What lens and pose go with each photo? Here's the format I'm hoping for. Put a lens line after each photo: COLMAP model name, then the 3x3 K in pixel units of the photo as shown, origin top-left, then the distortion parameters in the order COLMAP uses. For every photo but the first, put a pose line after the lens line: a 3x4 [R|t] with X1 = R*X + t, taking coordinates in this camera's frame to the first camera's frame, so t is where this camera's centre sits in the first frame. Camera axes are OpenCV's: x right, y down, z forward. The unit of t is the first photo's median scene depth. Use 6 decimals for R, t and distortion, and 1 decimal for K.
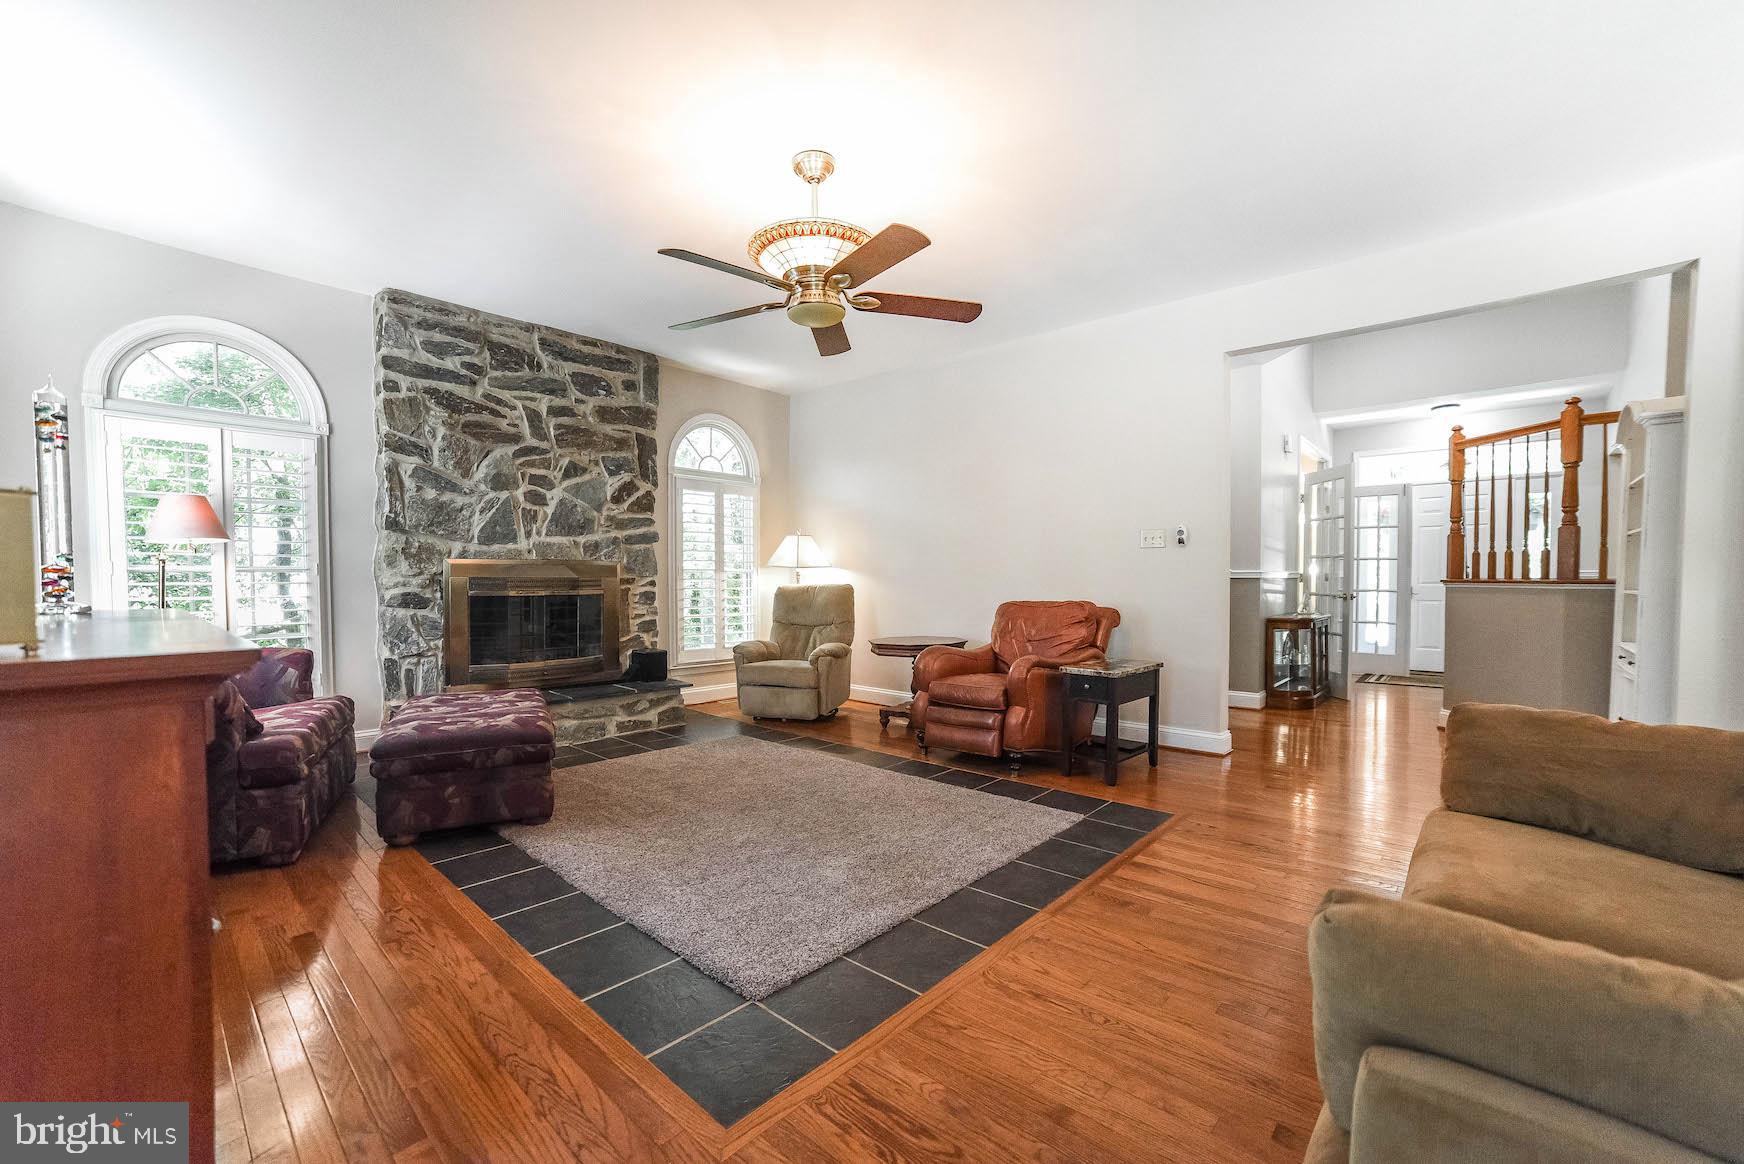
lens RADIAL K [[722.2, 0, 872.1], [0, 722.2, 597.5], [0, 0, 1]] dist [-0.078490, 0.031449]
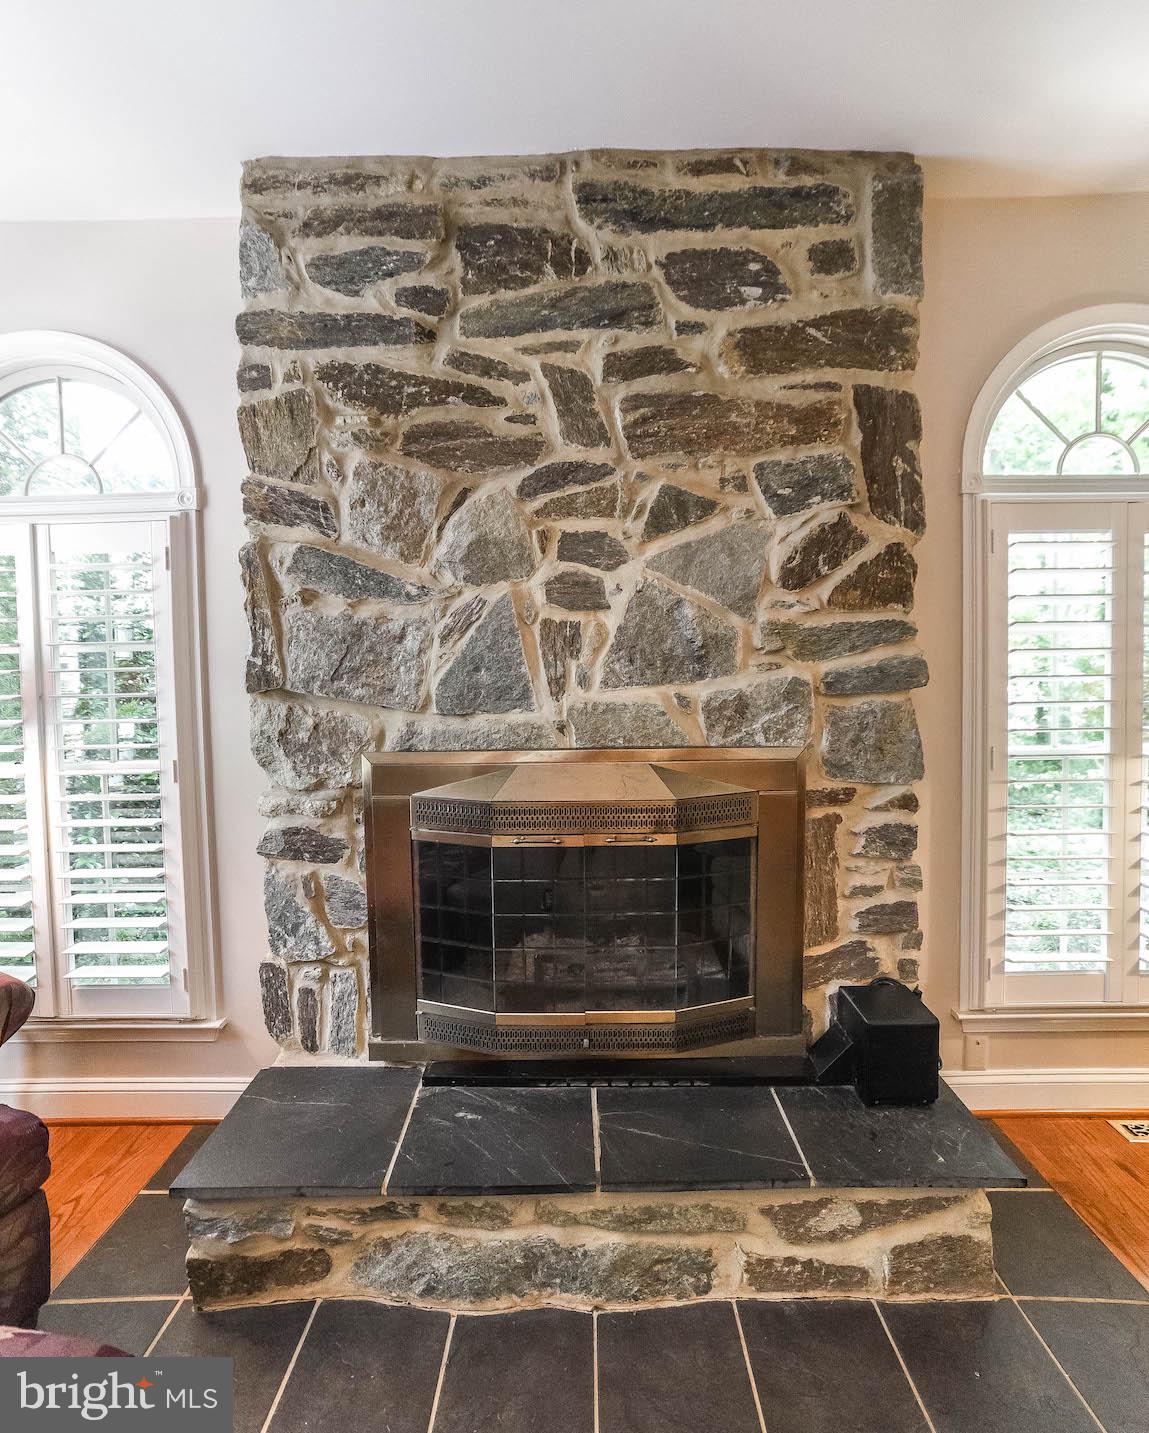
lens RADIAL K [[695.2, 0, 581.3], [0, 695.2, 698.7], [0, 0, 1]] dist [-0.073999, 0.043243]
pose [[0.665622, 0.016062, -0.746116, -0.182859], [-0.004948, 0.999841, 0.017110, -0.087568], [0.746273, -0.007697, 0.665596, 0.742394]]
